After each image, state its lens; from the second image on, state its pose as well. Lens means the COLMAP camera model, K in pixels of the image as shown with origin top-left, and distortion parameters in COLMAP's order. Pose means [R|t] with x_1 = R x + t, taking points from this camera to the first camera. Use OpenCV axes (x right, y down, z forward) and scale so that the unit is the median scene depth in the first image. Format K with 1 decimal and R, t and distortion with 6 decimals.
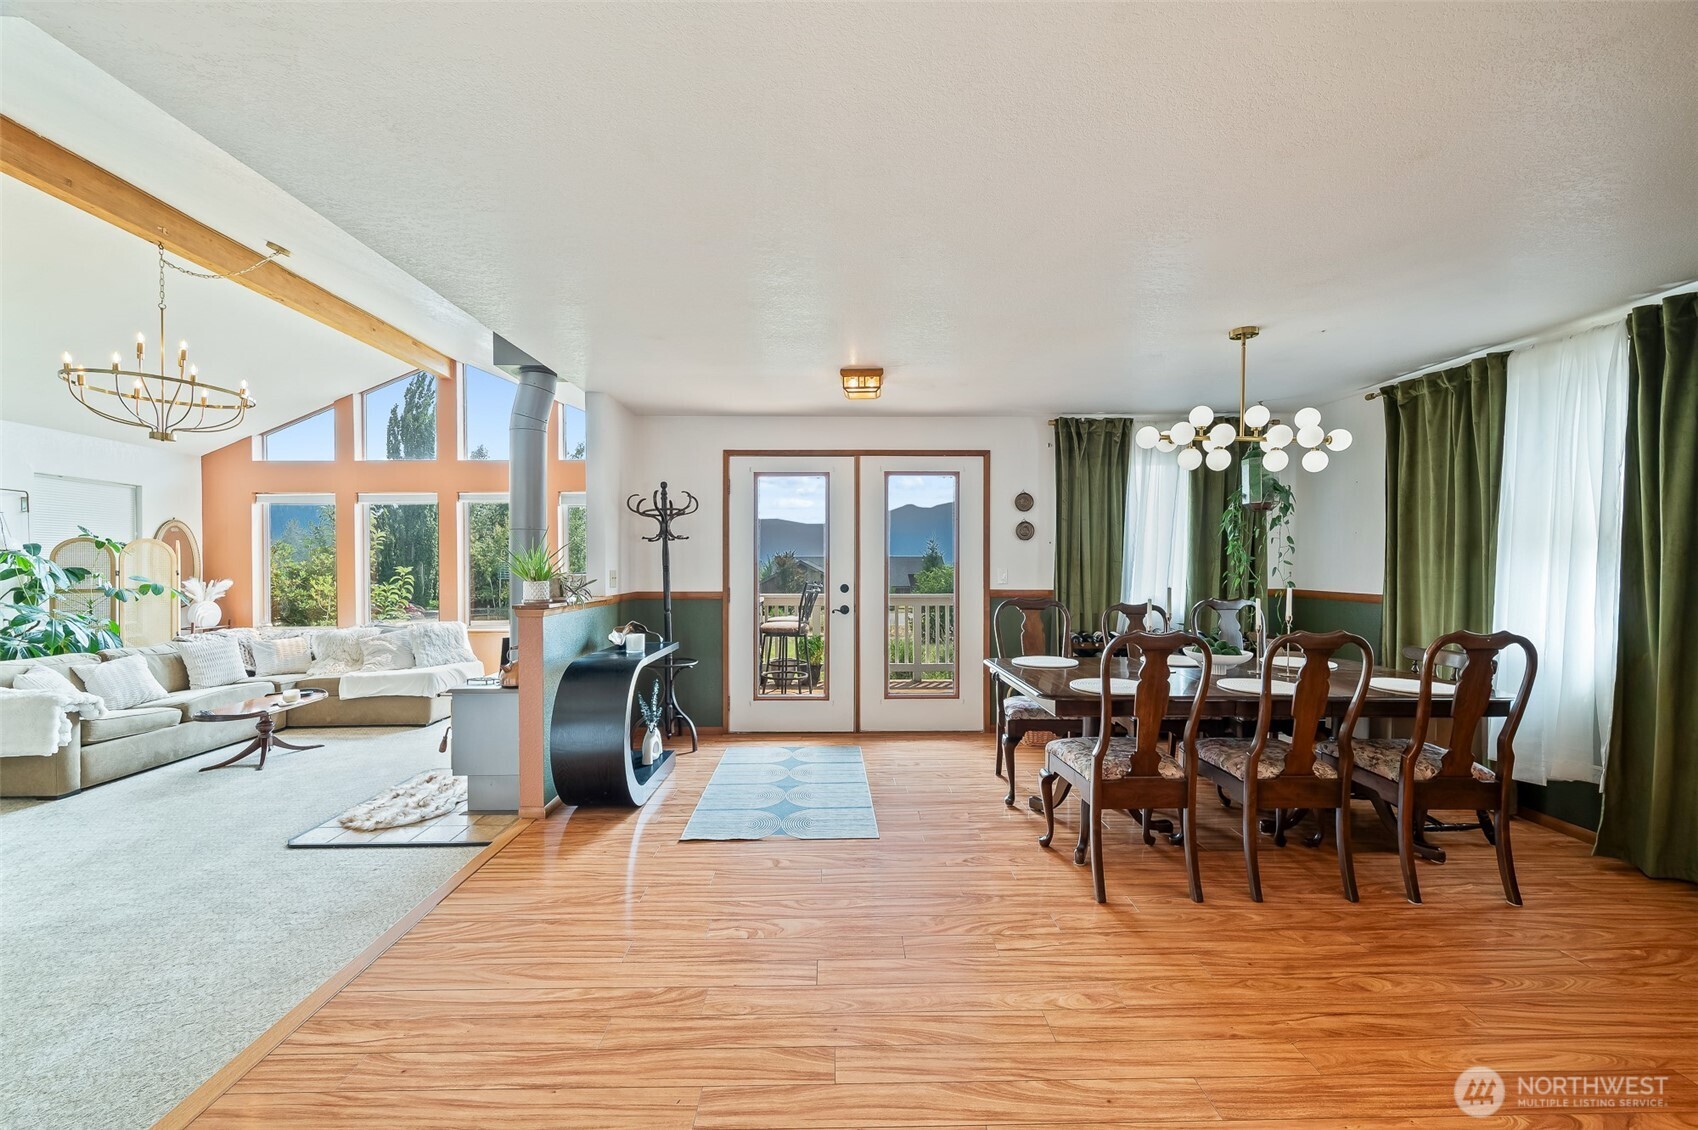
lens RADIAL K [[670.5, 0, 848.4], [0, 670.5, 568.6], [0, 0, 1]] dist [0.002644, 0.000187]
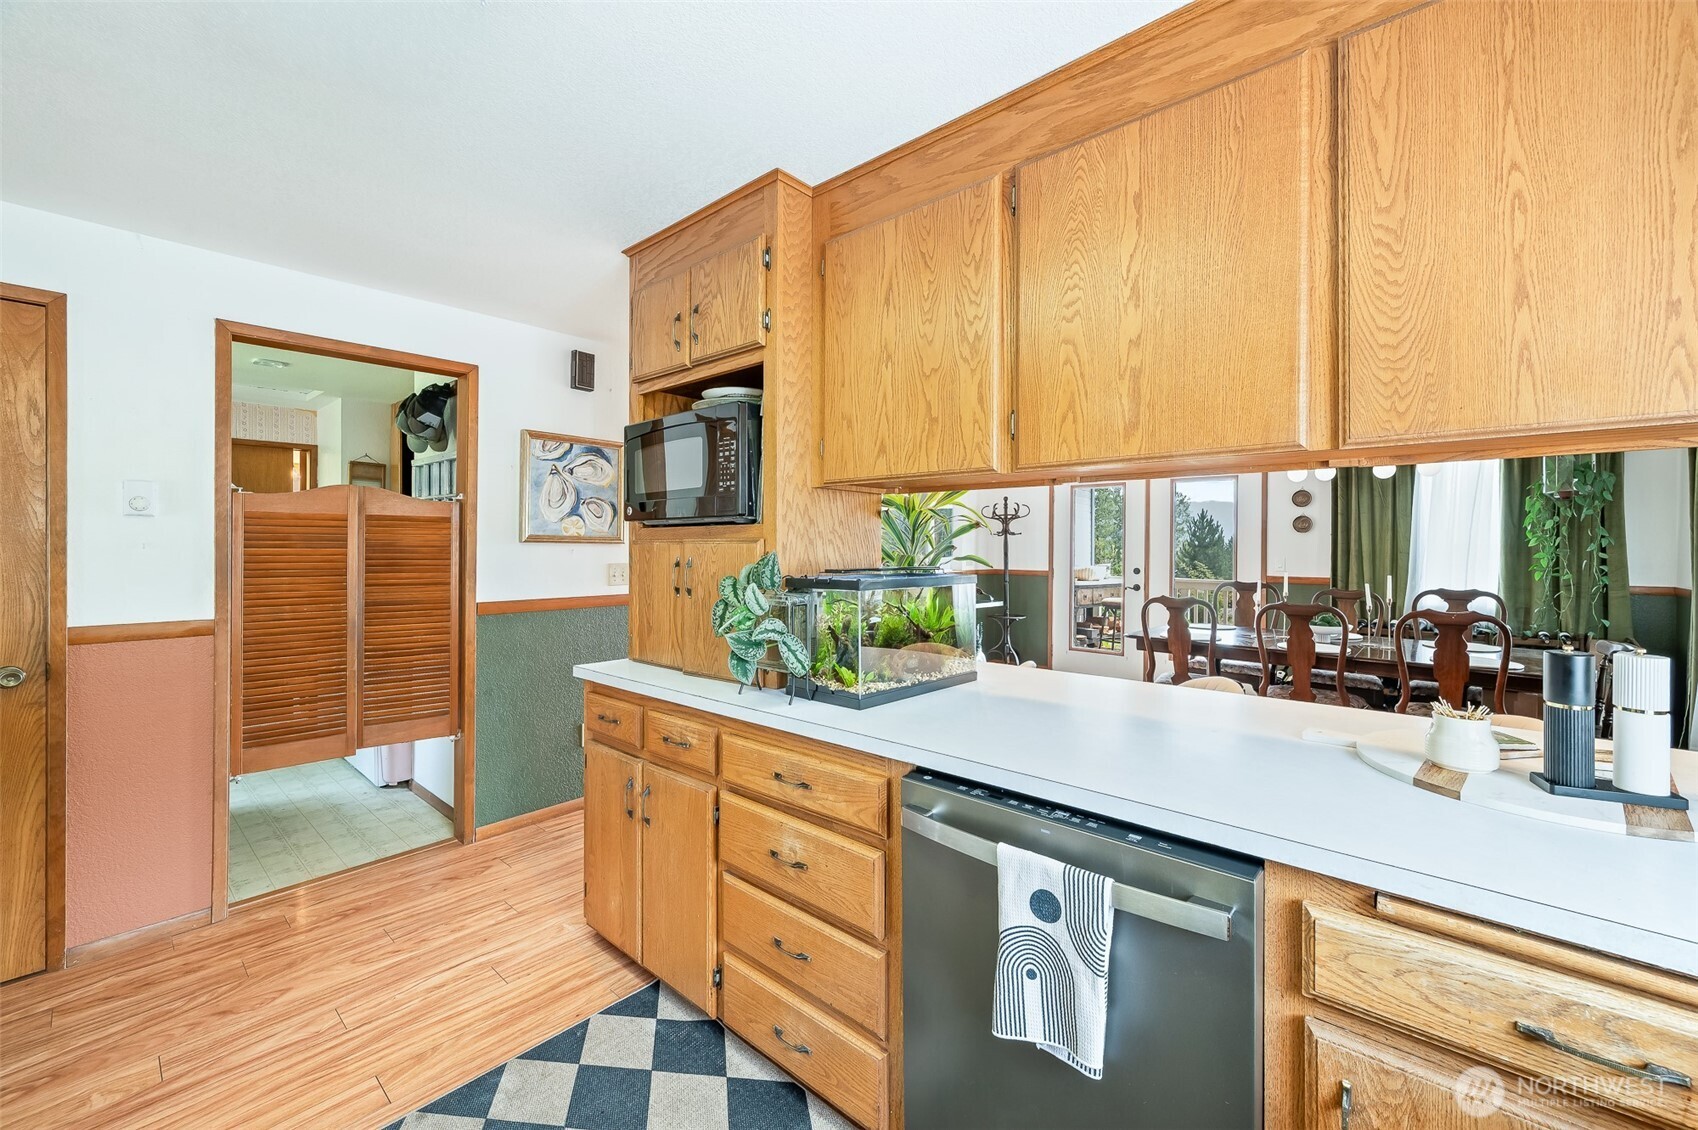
lens RADIAL K [[670.5, 0, 850.0], [0, 670.5, 548.9], [0, 0, 1]] dist [0.002644, 0.000187]
pose [[0.732310, 0.007504, -0.680931, 0.498515], [-0.013830, 0.999897, -0.003854, -0.000993], [0.680831, 0.012240, 0.732338, -0.345334]]
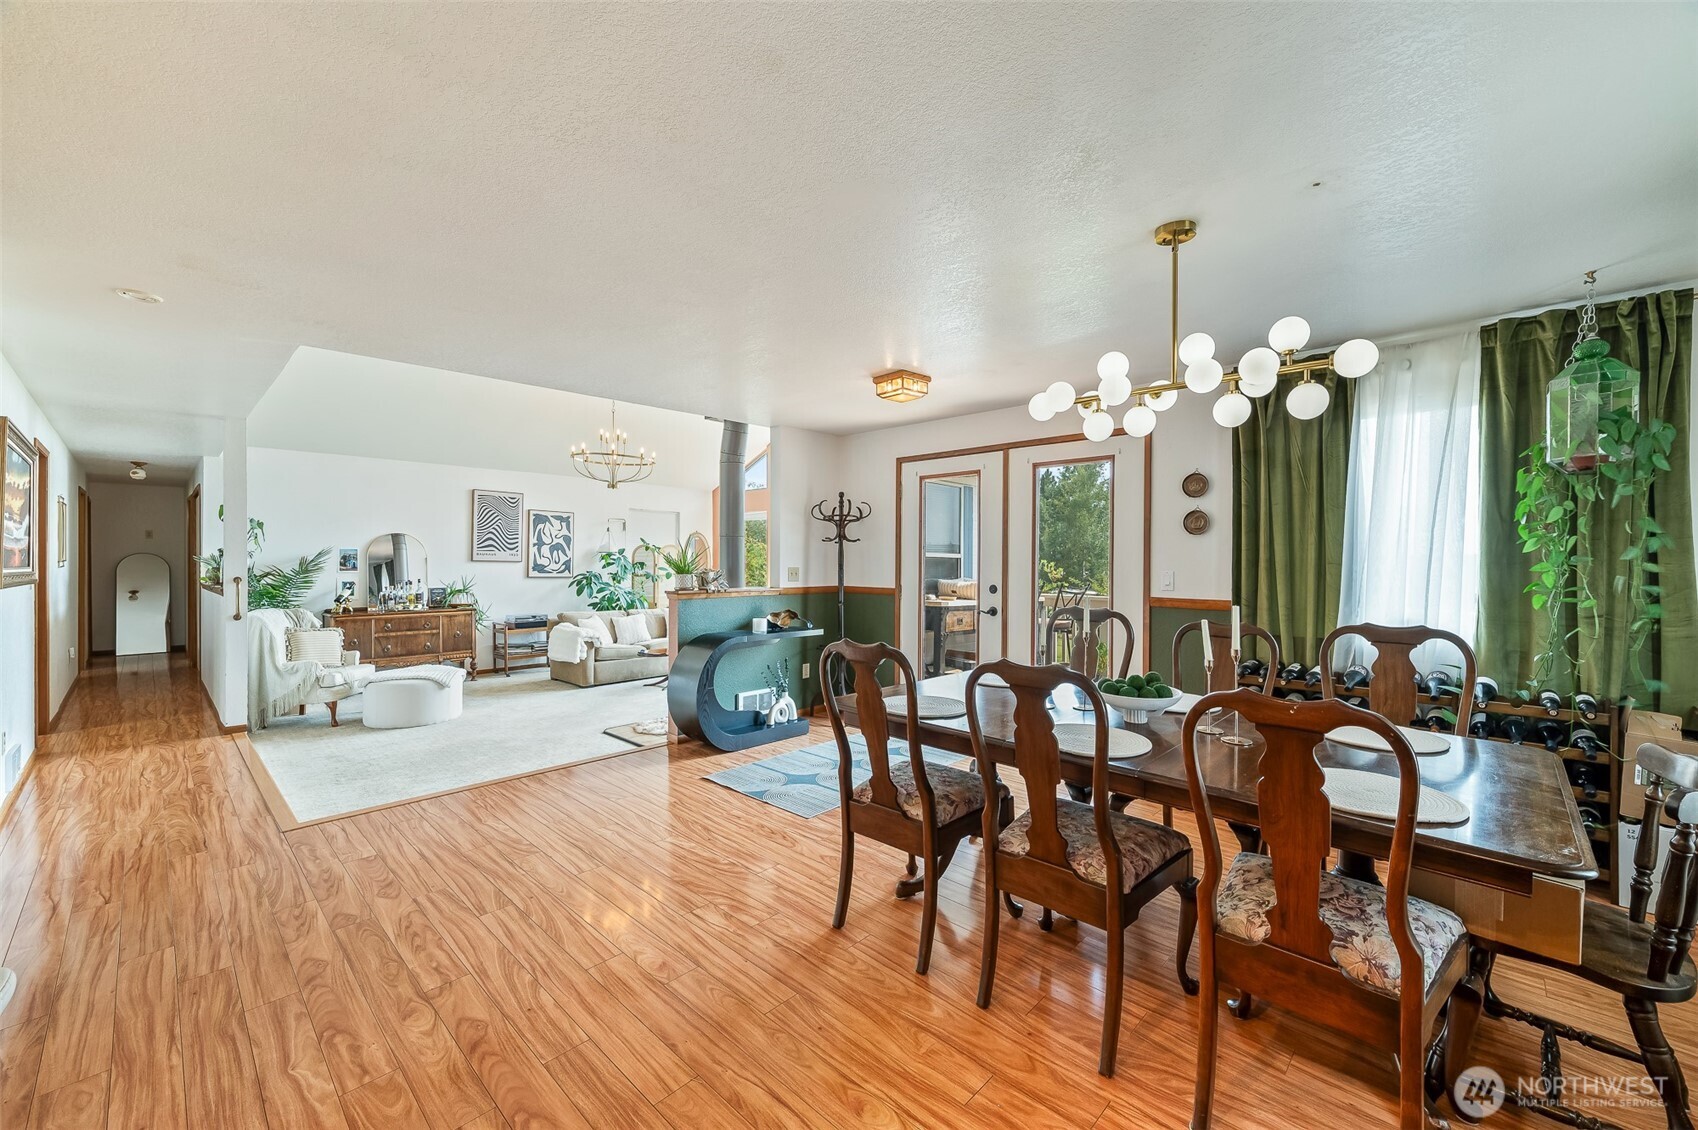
lens RADIAL K [[670.5, 0, 841.2], [0, 670.5, 562.7], [0, 0, 1]] dist [0.002644, 0.000187]
pose [[0.707886, 0.007380, -0.706288, 0.546318], [-0.012731, 0.999916, -0.002312, -0.003926], [0.706212, 0.010629, 0.707920, 0.179296]]
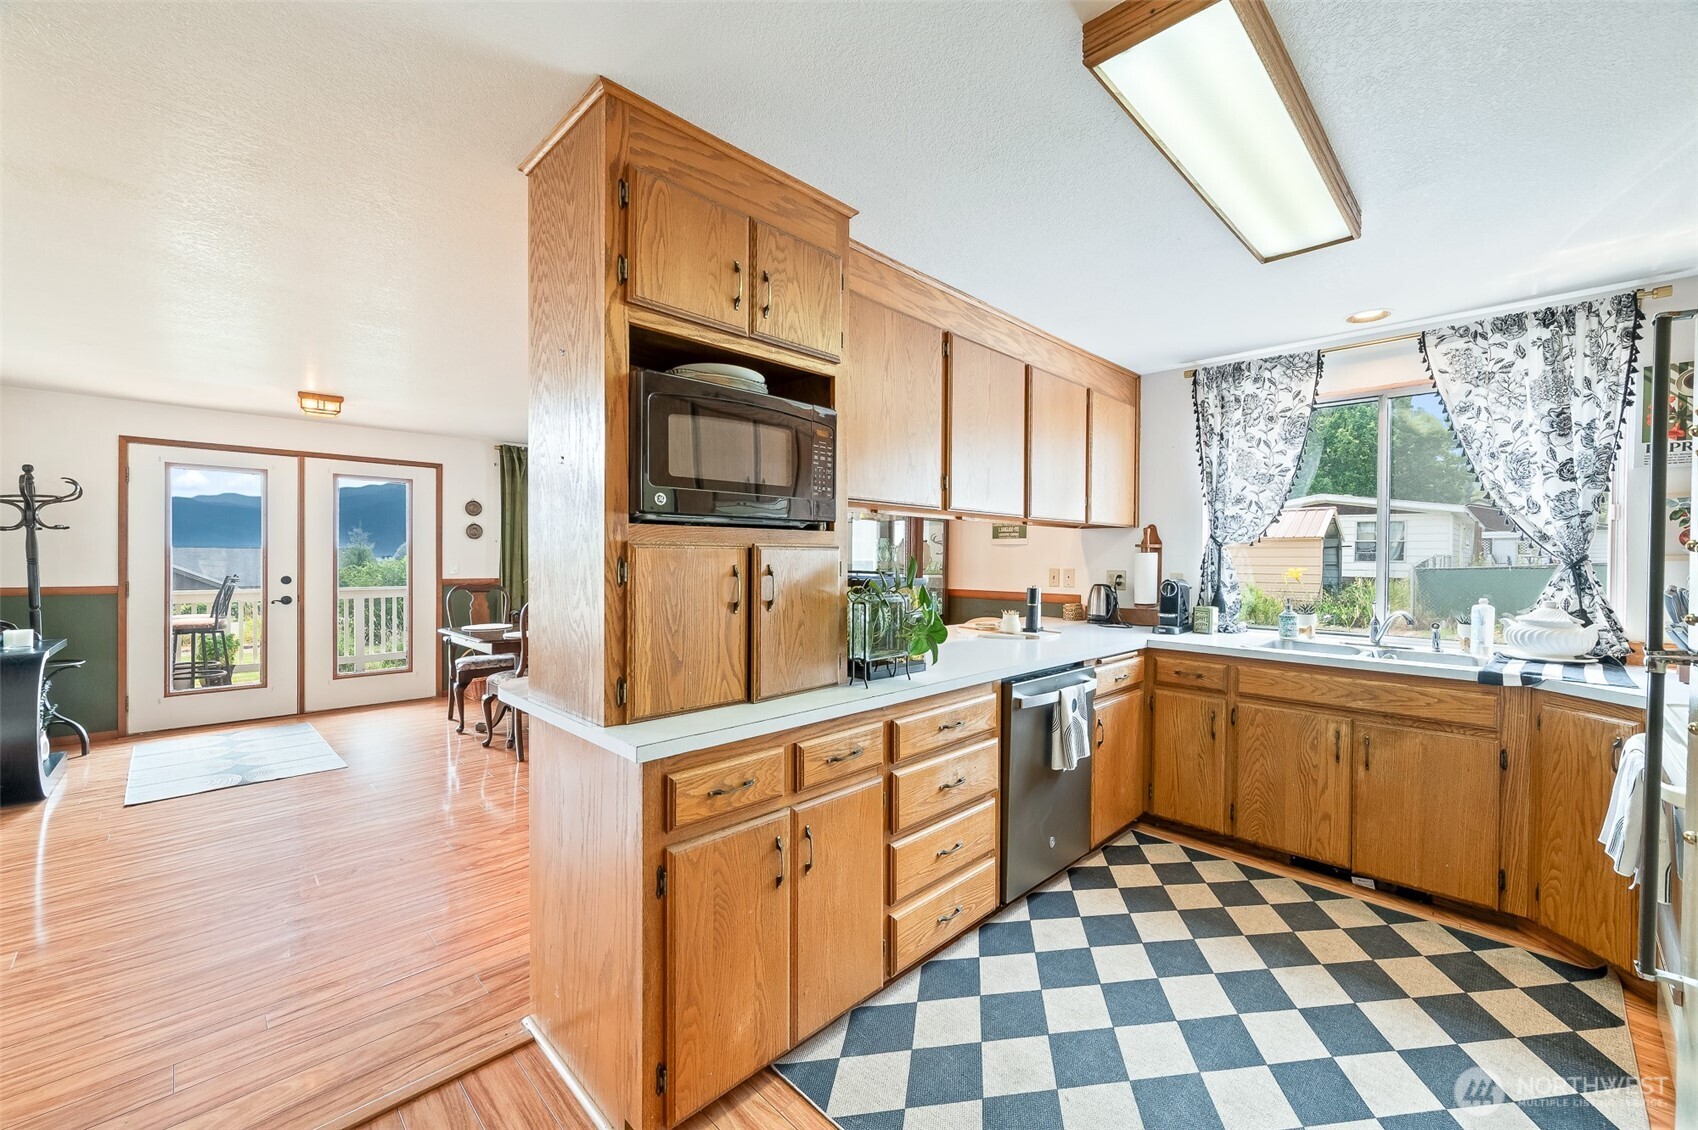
lens RADIAL K [[670.5, 0, 841.3], [0, 670.5, 562.7], [0, 0, 1]] dist [0.002644, 0.000187]
pose [[0.732442, -0.000633, 0.680829, -0.091398], [0.001195, 0.999999, -0.000356, 0.003346], [-0.680828, 0.001074, 0.732442, -0.400410]]
